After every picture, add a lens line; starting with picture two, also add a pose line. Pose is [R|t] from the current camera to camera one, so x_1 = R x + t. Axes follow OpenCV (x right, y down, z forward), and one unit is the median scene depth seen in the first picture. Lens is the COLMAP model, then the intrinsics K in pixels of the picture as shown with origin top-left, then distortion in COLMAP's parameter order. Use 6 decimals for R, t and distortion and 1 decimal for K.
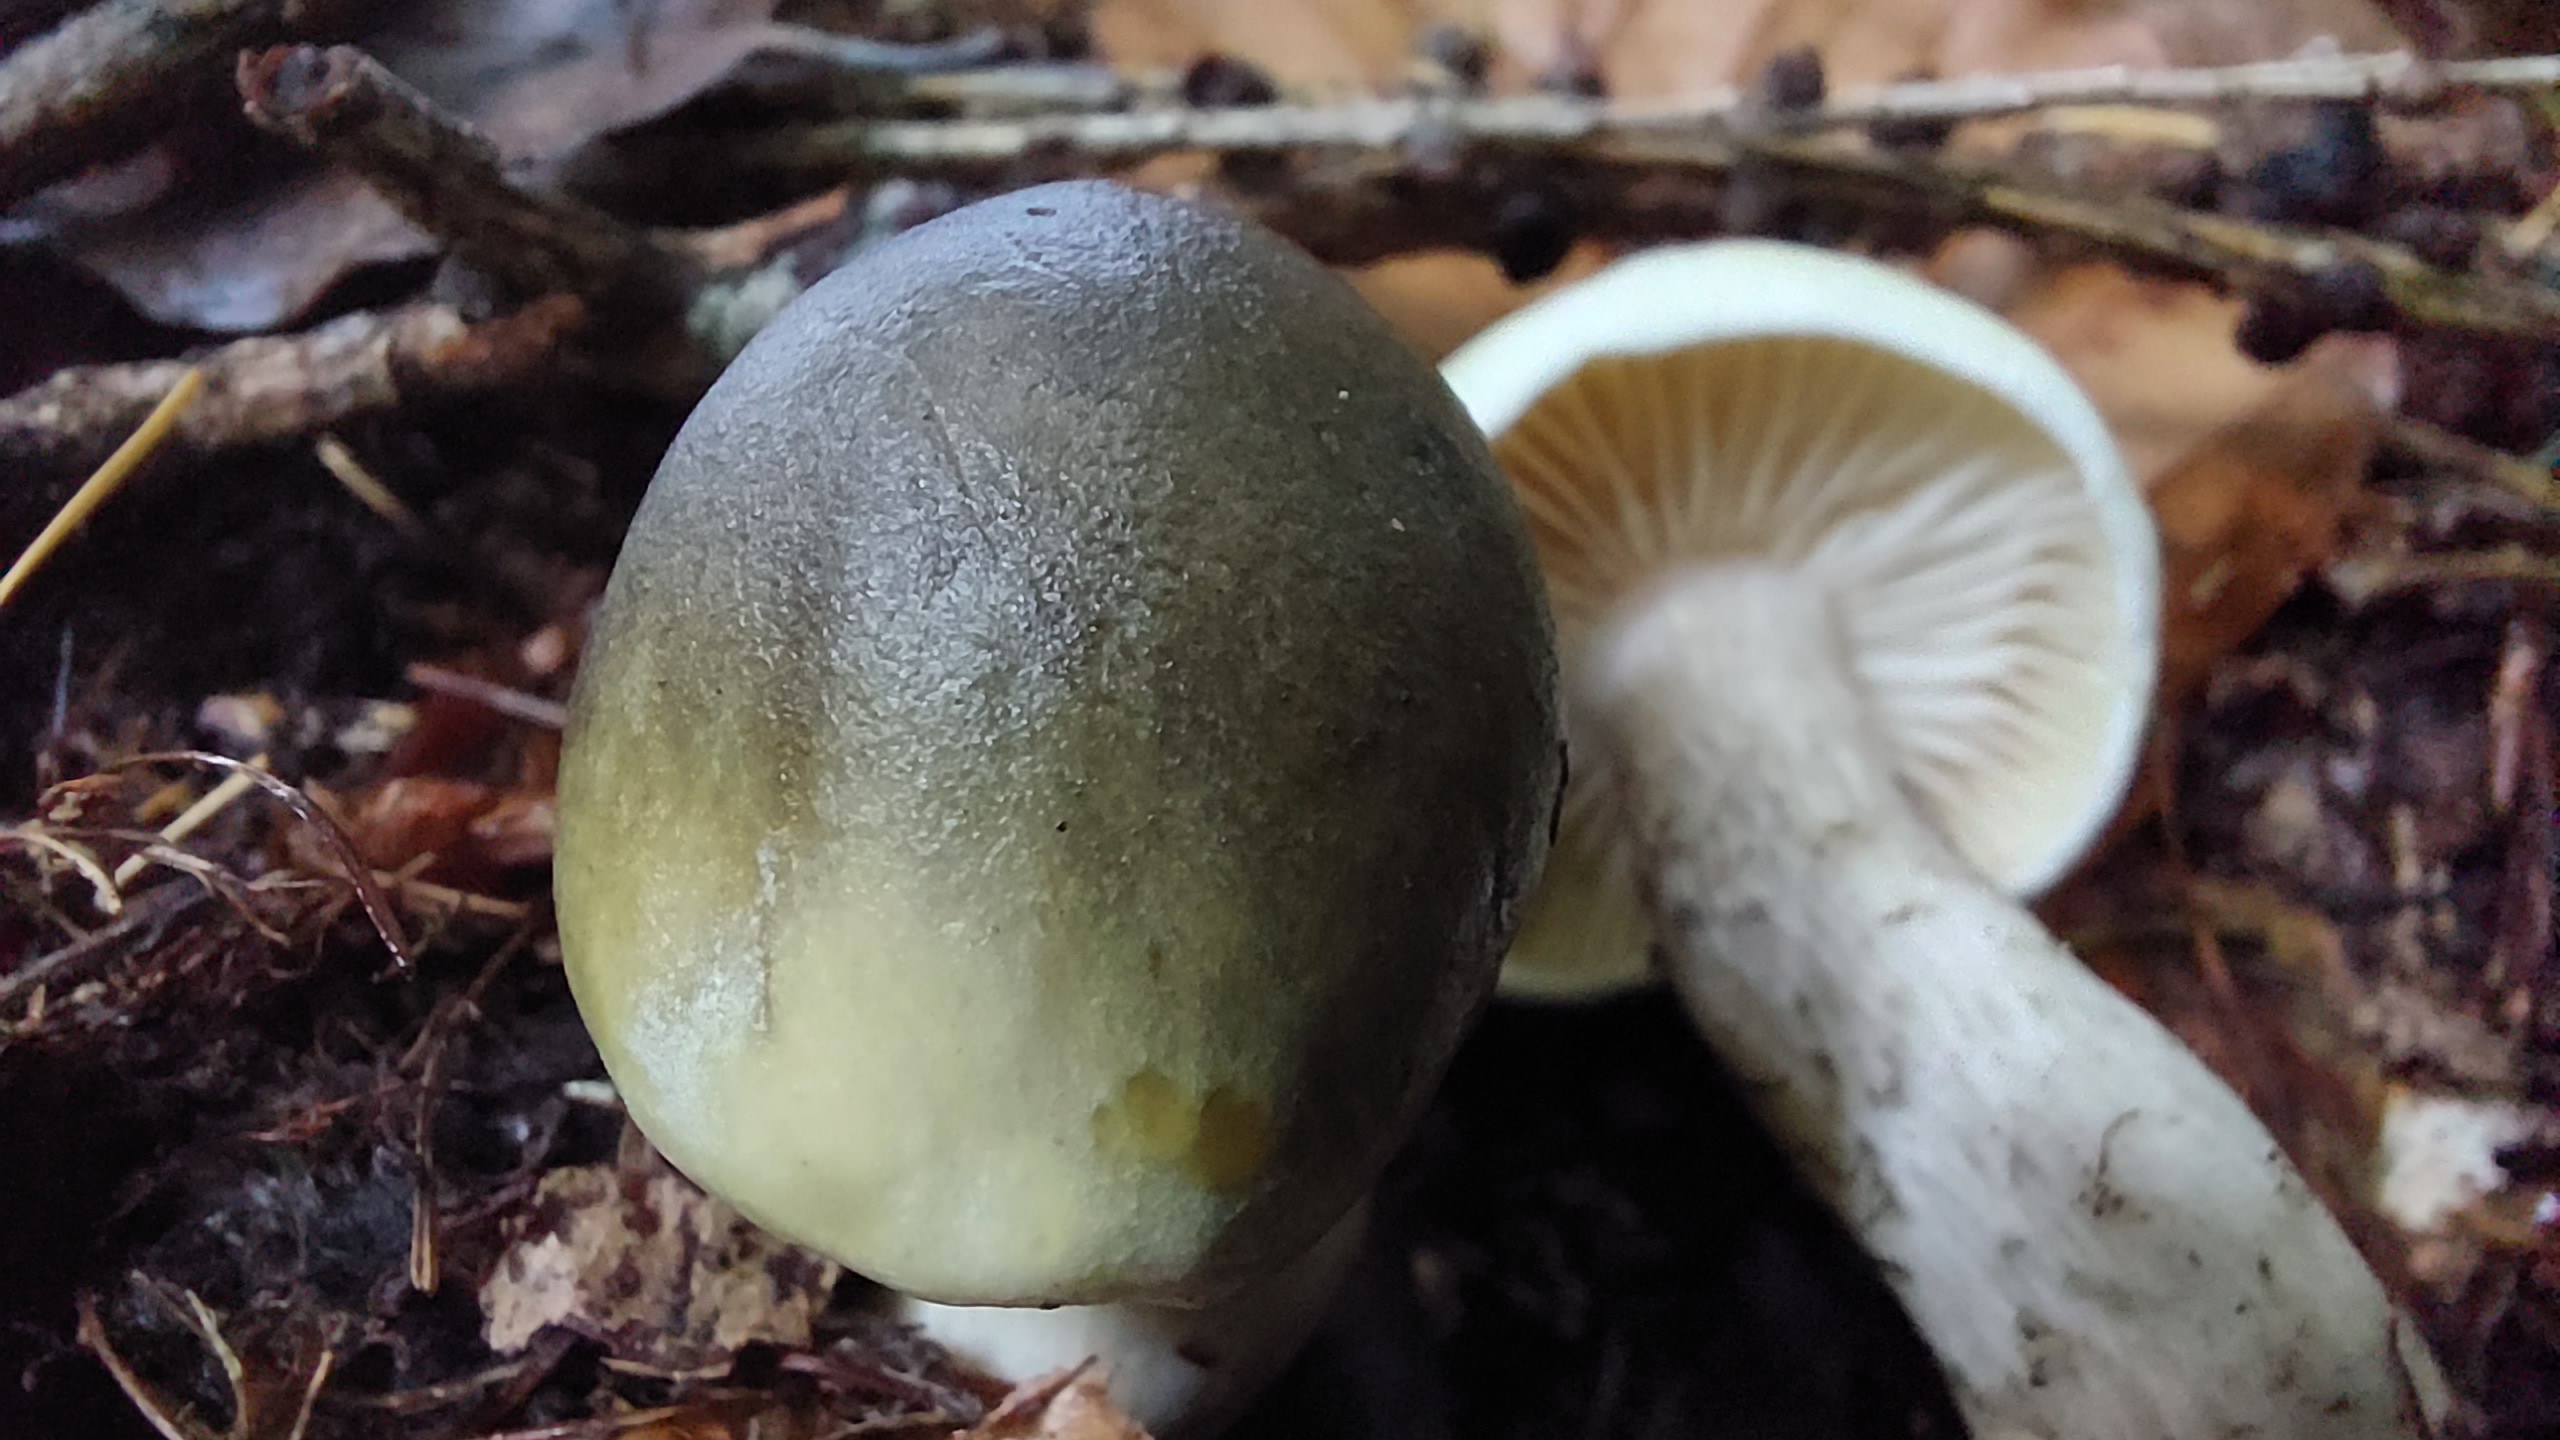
lens RADIAL K [[1946.3, 0, 1259.1], [0, 1946.3, 753.6], [0, 0, 1]] dist [-0.125284, 0.225772]
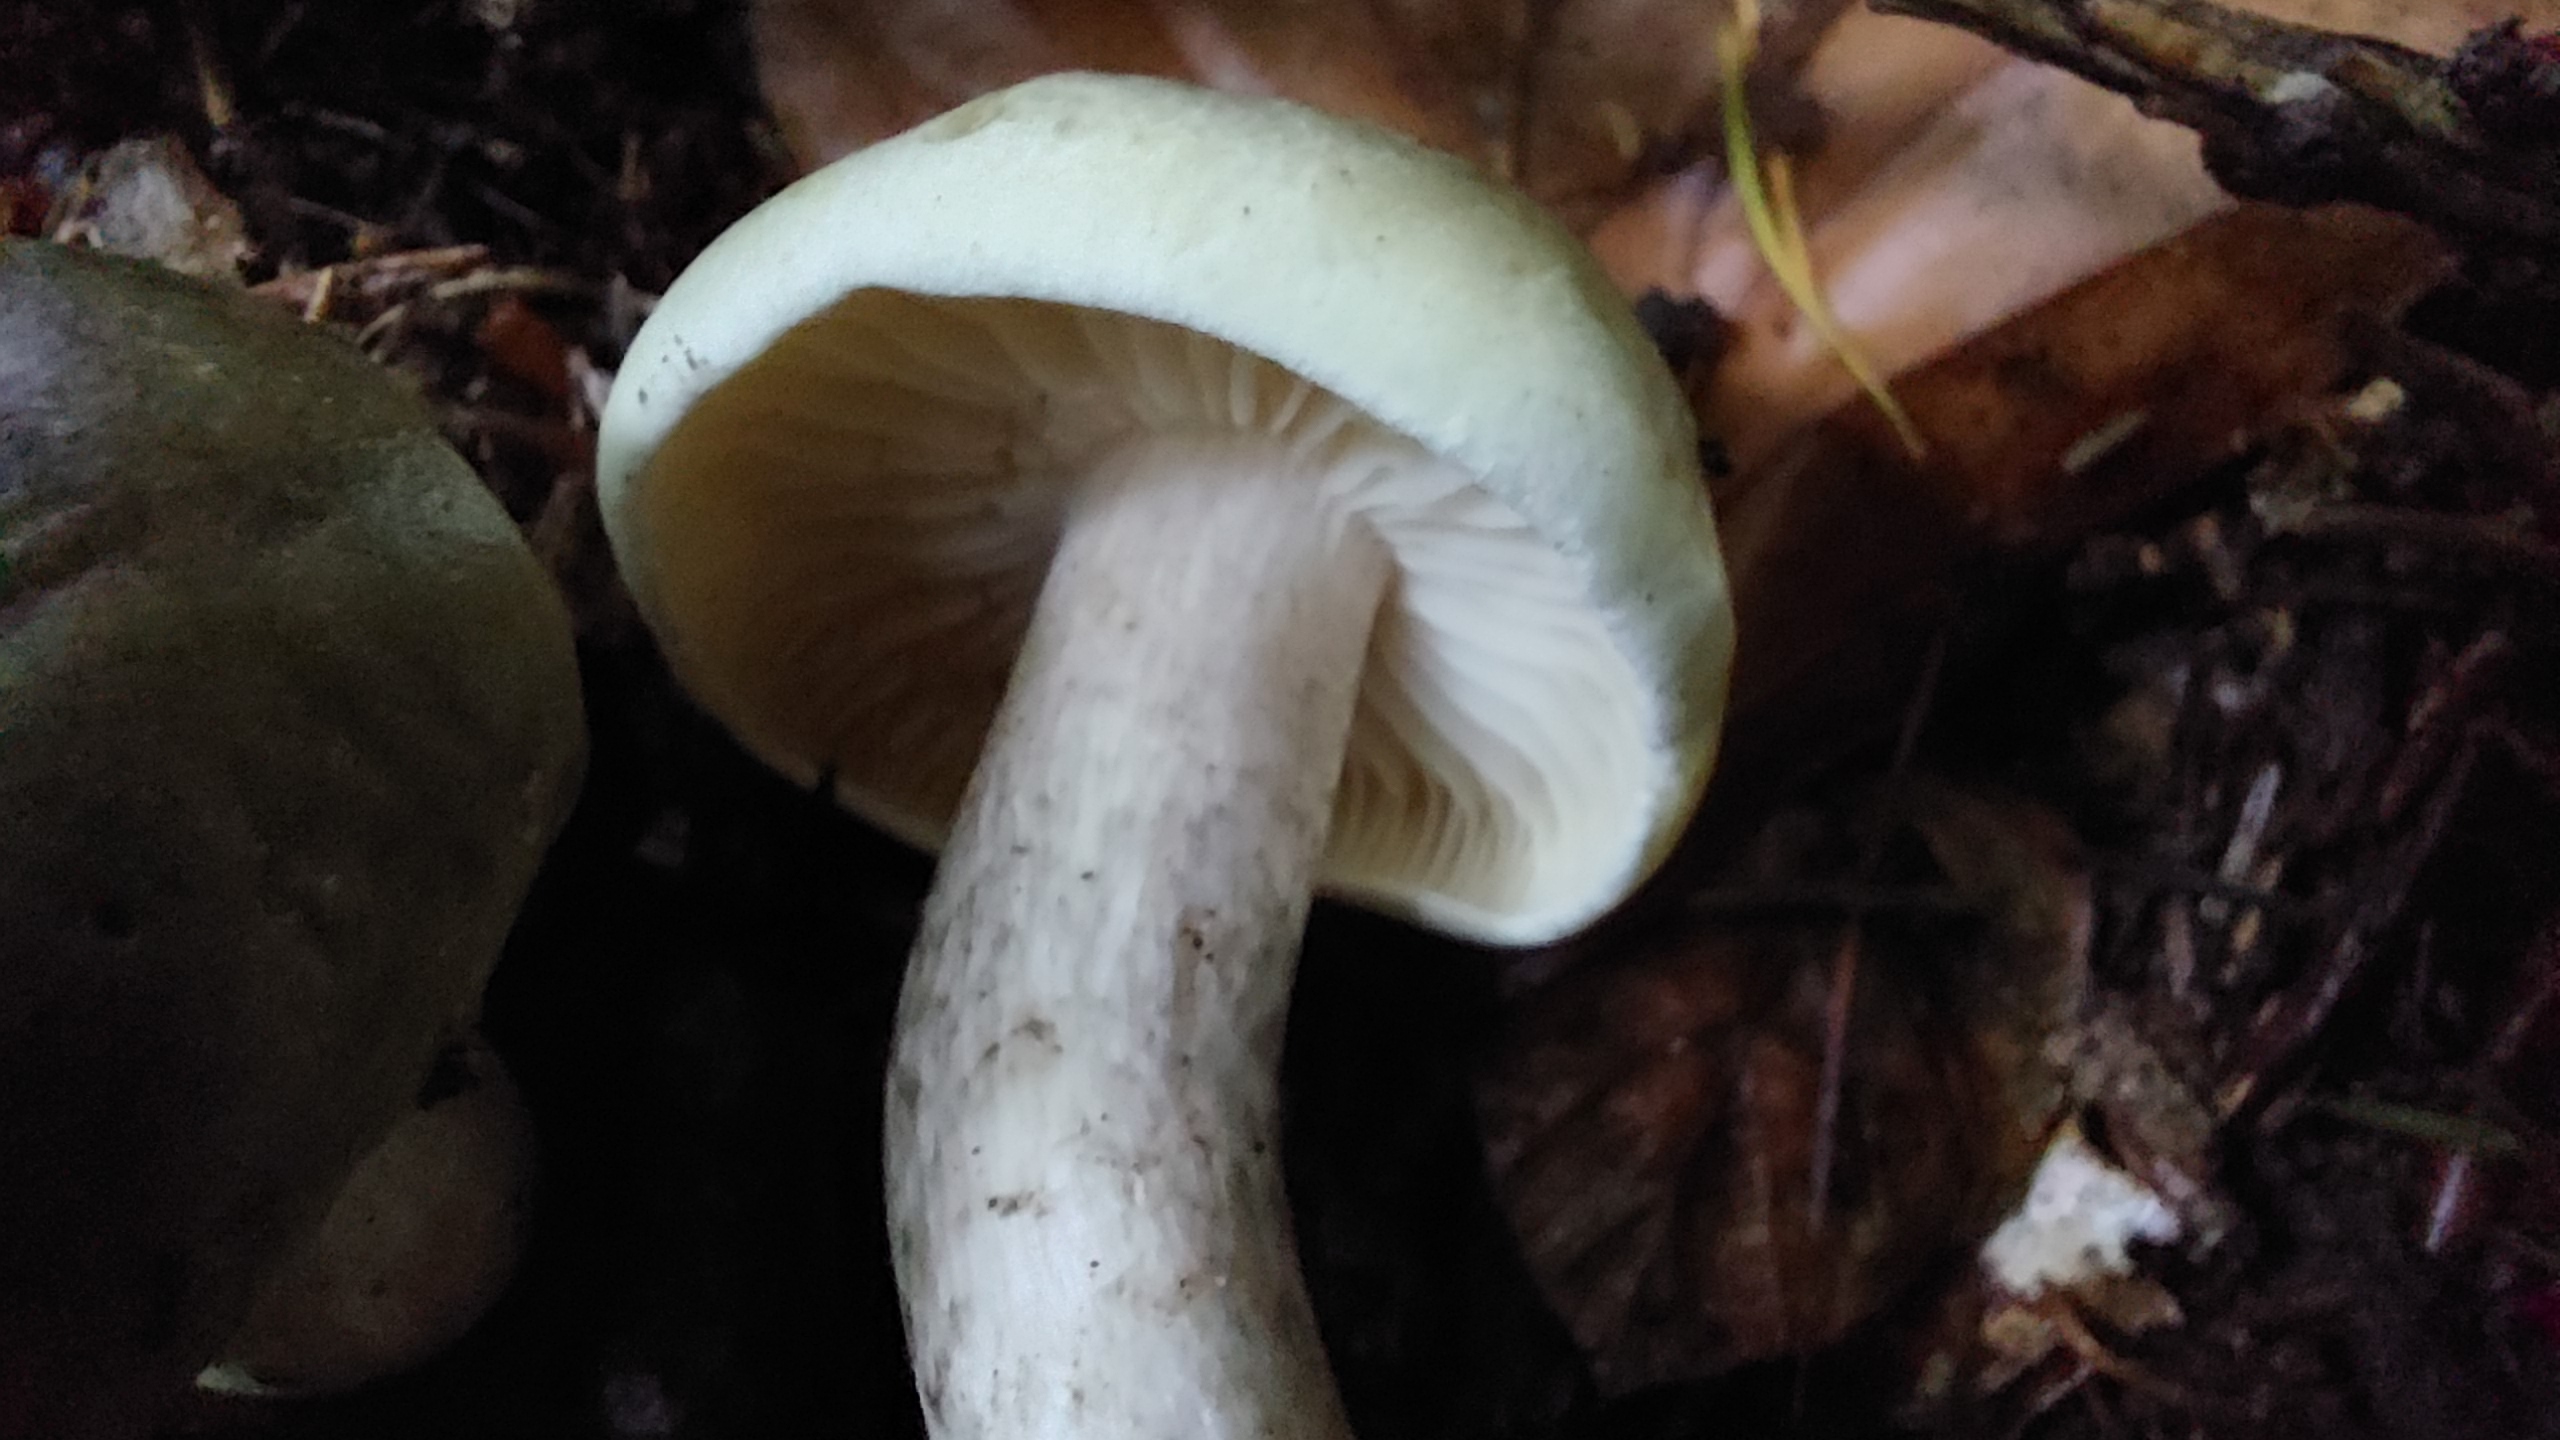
lens RADIAL K [[1949.6, 0, 1280.0], [0, 1949.6, 720.0], [0, 0, 1]] dist [-0.002793, 0.052305]
pose [[0.972550, 0.196997, -0.123853, 0.510988], [-0.122224, 0.885383, 0.448508, -0.473462], [0.198012, -0.421058, 0.885156, 0.412903]]
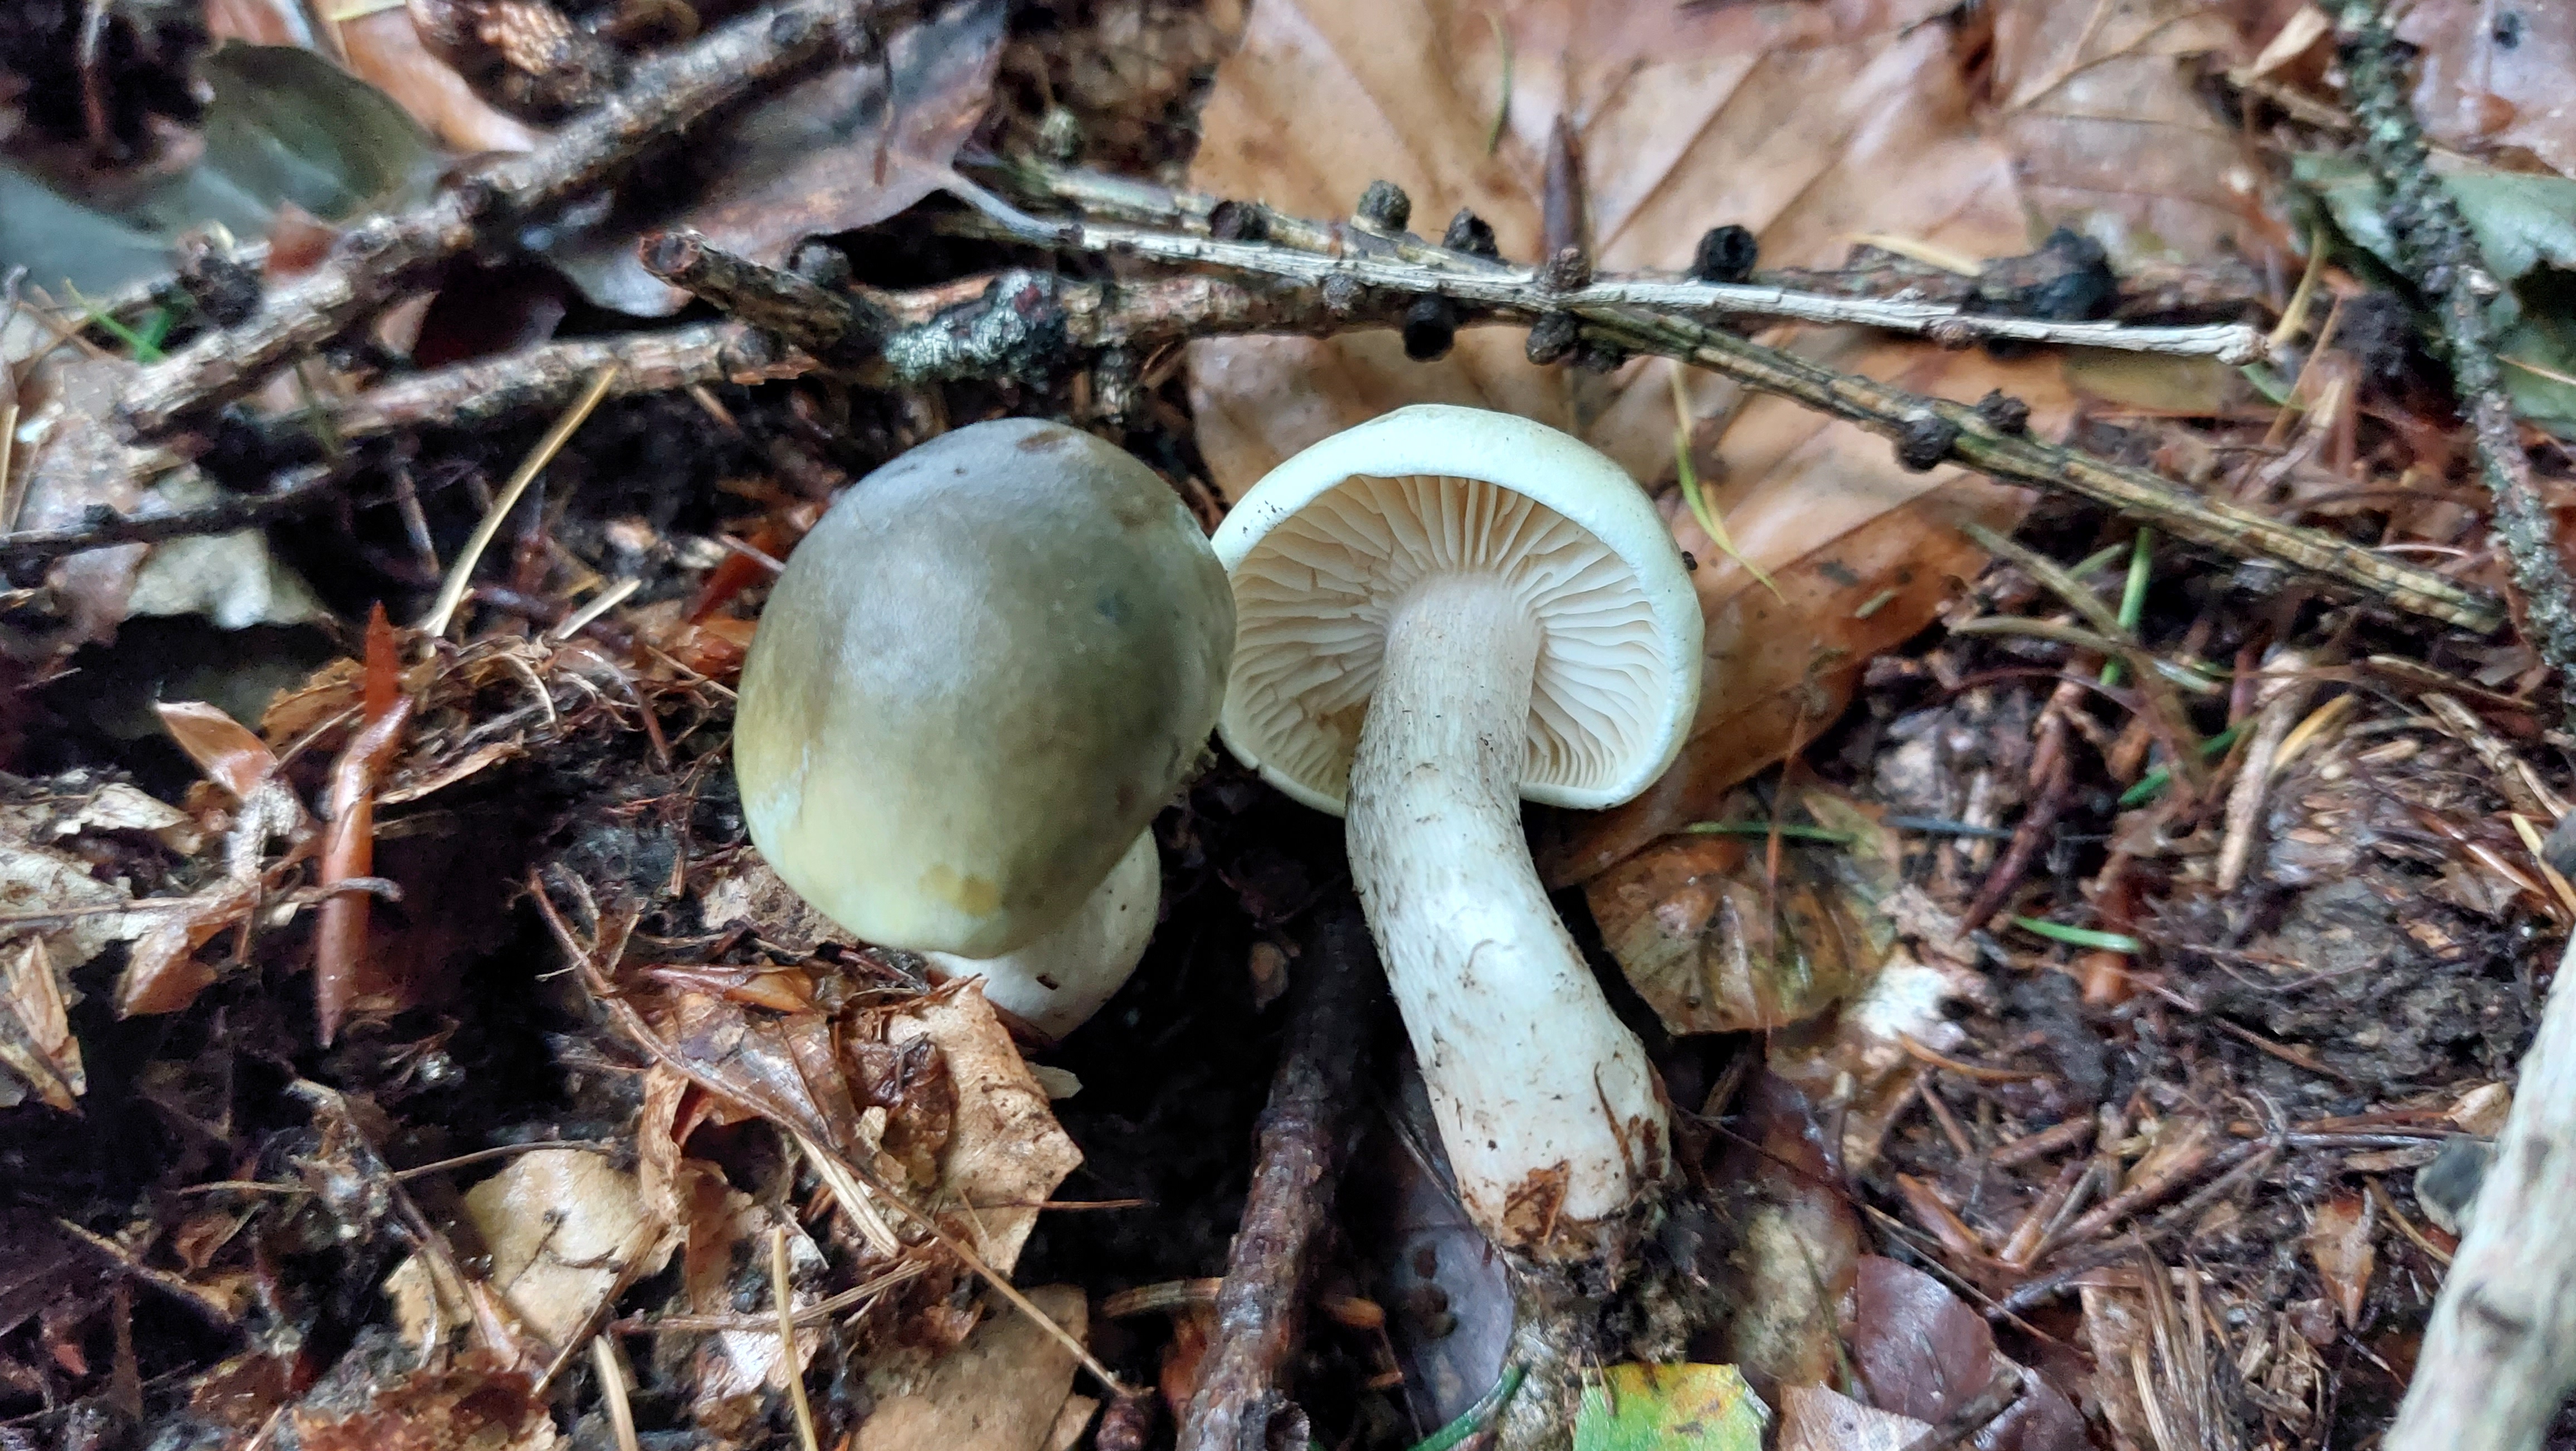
lens RADIAL K [[1838.8, 0, 1288.0], [0, 1838.8, 725.5], [0, 0, 1]] dist [0.005275, 0.000317]
pose [[0.977550, 0.145104, -0.152778, 0.472741], [-0.118082, 0.977794, 0.173134, -0.311917], [0.174508, -0.151206, 0.972977, -0.778065]]
